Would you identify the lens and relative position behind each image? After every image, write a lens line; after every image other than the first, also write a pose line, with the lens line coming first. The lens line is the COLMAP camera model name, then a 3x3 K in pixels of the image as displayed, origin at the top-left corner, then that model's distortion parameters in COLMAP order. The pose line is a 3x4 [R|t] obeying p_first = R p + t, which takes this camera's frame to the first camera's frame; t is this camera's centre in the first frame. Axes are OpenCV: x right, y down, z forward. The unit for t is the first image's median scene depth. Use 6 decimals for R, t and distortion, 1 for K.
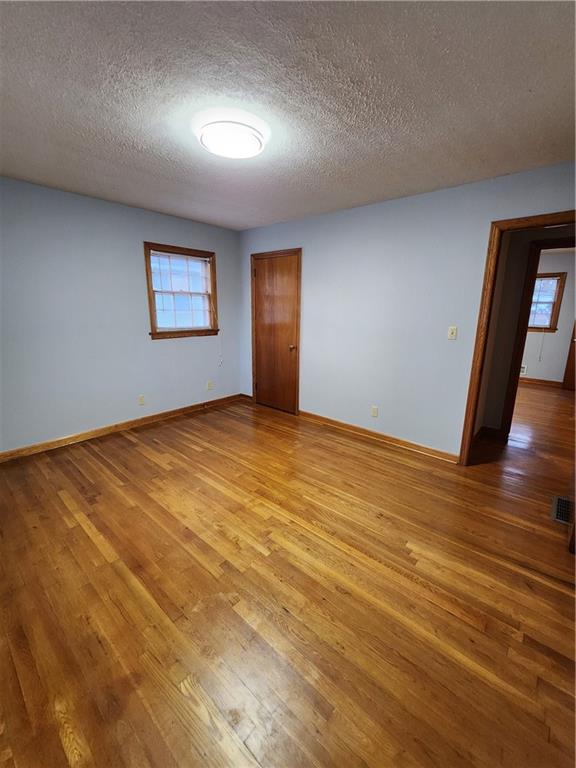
lens RADIAL K [[317.4, 0, 294.0], [0, 317.4, 381.1], [0, 0, 1]] dist [0.000295, 0.000195]
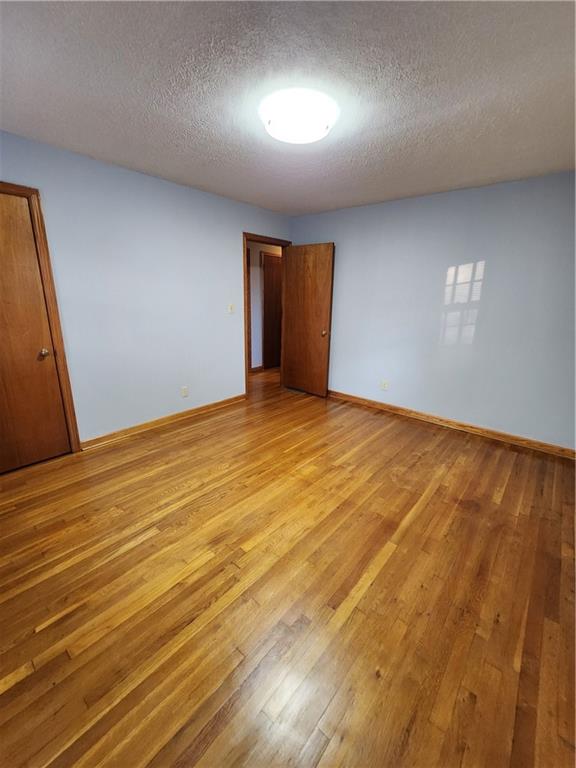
lens RADIAL K [[317.4, 0, 294.0], [0, 317.4, 381.1], [0, 0, 1]] dist [0.000295, 0.000195]
pose [[-0.012121, -0.280460, 0.959789, -0.788754], [0.207924, 0.938172, 0.276769, -0.159864], [-0.978070, 0.202918, 0.046943, 0.650452]]
